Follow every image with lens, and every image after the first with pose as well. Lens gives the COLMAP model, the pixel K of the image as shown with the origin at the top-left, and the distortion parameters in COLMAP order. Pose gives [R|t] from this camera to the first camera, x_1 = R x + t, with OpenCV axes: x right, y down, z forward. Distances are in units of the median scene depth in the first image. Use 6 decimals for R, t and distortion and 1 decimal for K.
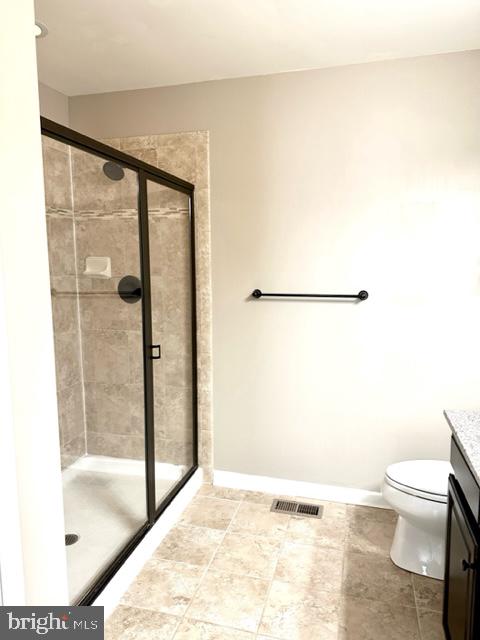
lens RADIAL K [[438.7, 0, 240.0], [0, 438.7, 320.0], [0, 0, 1]] dist [0.087856, -0.169277]
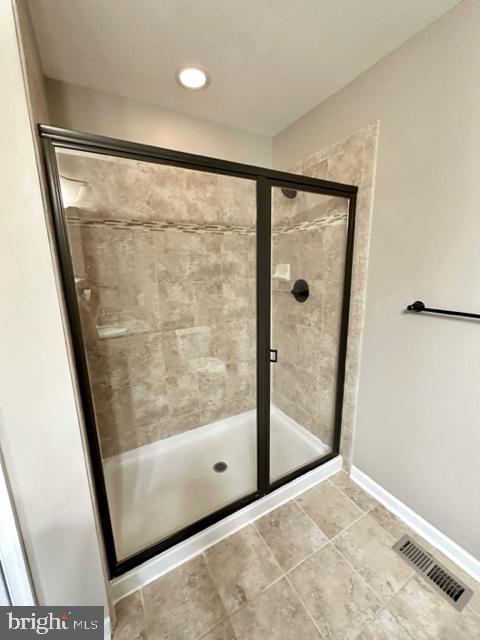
lens RADIAL K [[252.4, 0, 240.0], [0, 252.4, 320.0], [0, 0, 1]] dist [-0.015858, 0.002656]
pose [[0.700144, 0.139976, -0.700147, 0.135075], [-0.075815, 0.989626, 0.122035, -0.065485], [0.709965, -0.032361, 0.703493, 0.419457]]
